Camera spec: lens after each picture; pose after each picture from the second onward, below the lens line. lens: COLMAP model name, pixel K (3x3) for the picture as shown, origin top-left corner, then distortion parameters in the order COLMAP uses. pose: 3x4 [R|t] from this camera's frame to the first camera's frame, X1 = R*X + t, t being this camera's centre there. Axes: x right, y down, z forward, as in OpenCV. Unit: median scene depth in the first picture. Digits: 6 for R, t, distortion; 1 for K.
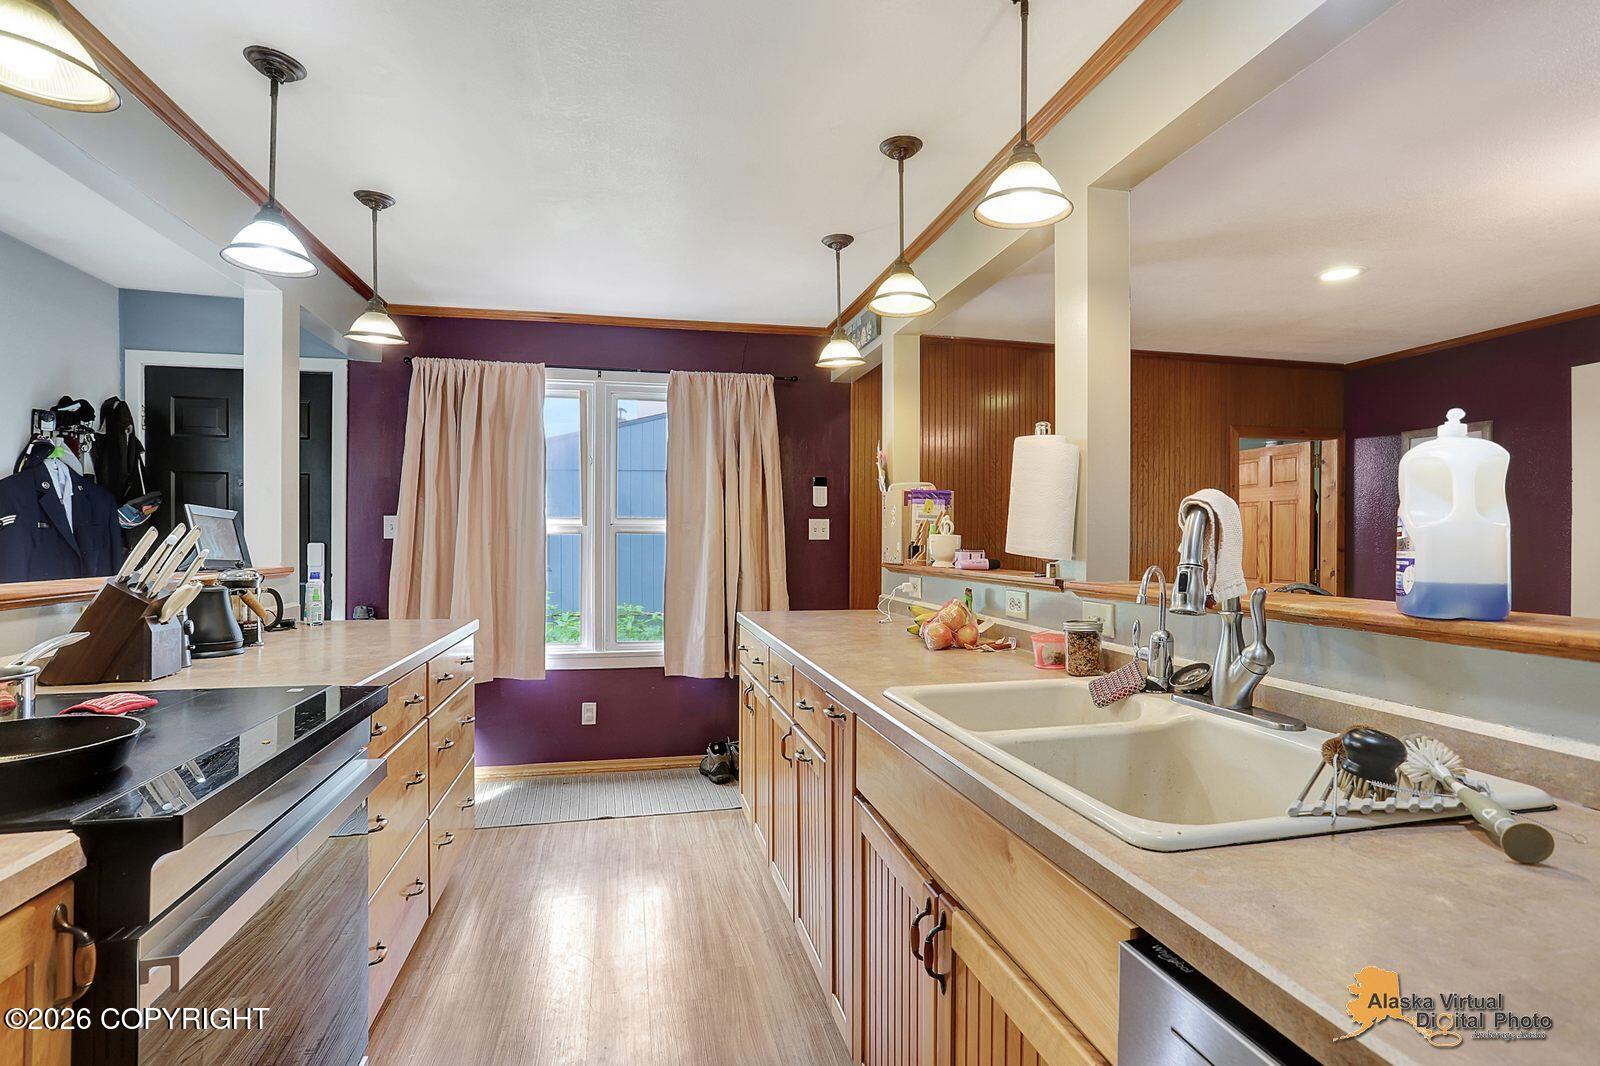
lens RADIAL K [[777.1, 0, 792.5], [0, 777.1, 542.0], [0, 0, 1]] dist [-0.052929, 0.029433]
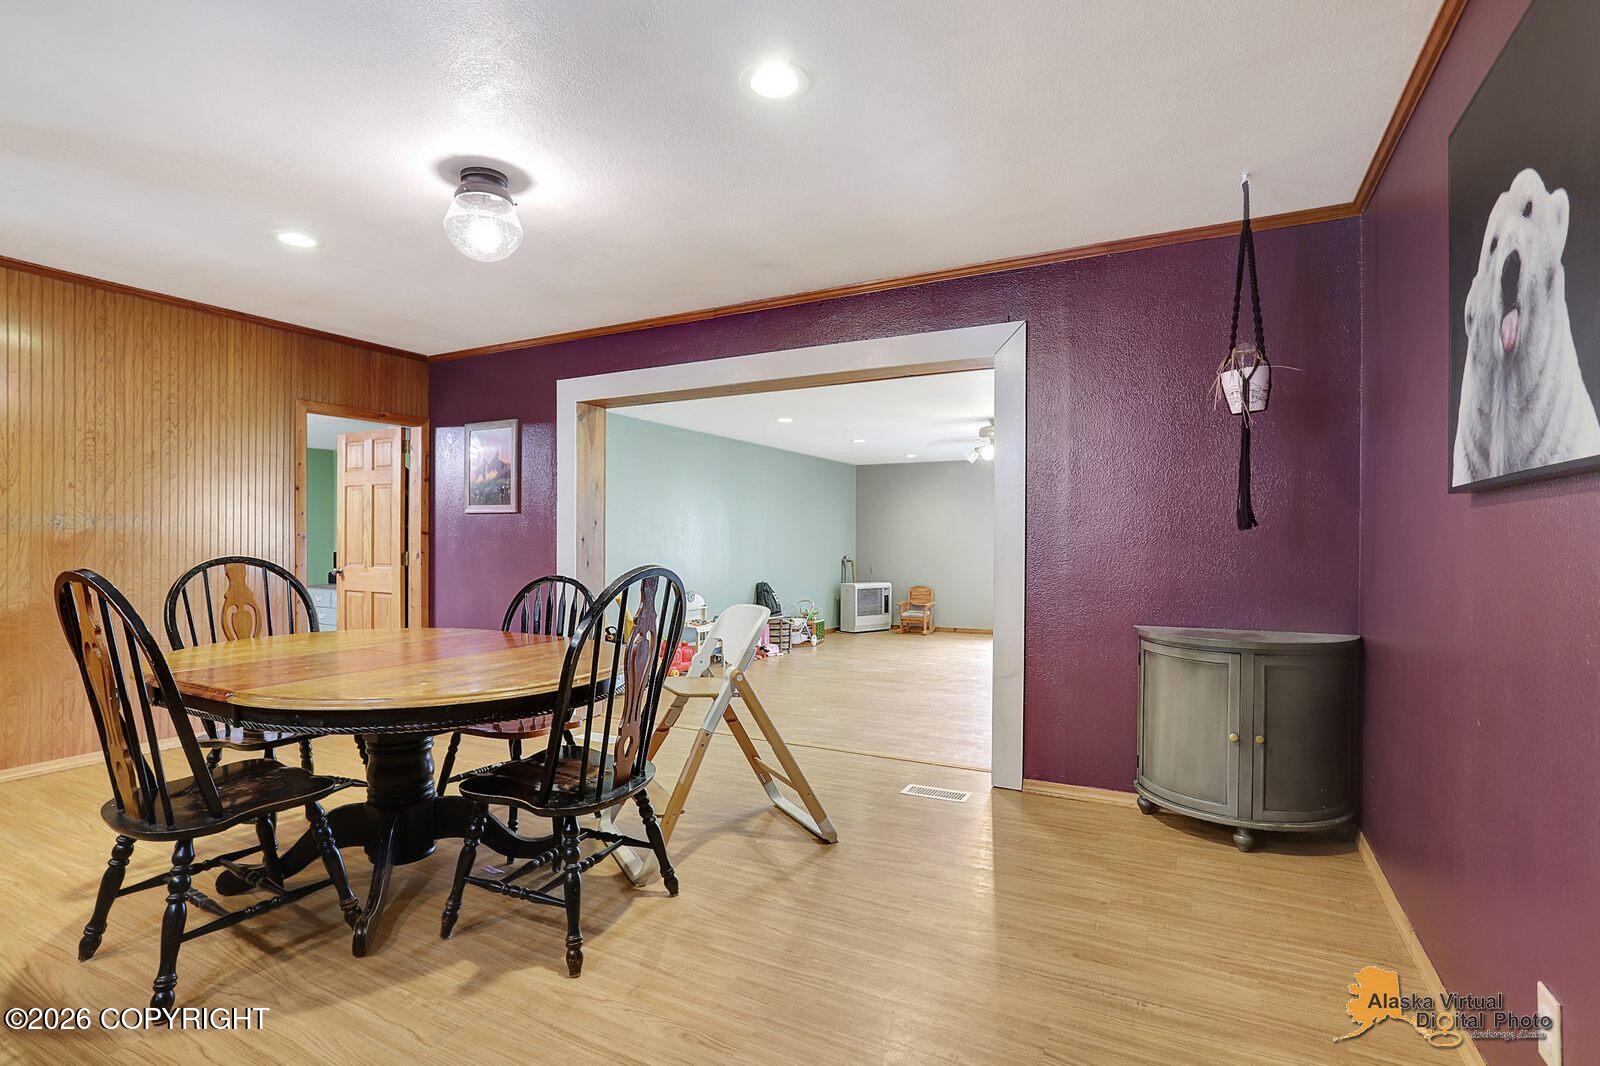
lens RADIAL K [[791.9, 0, 800.0], [0, 791.9, 533.0], [0, 0, 1]] dist [-0.084738, 0.034518]
pose [[0.643370, 0.006474, 0.765528, 0.241923], [0.005406, 0.999901, -0.012999, 0.027905], [-0.765536, 0.012502, 0.643271, -0.078511]]
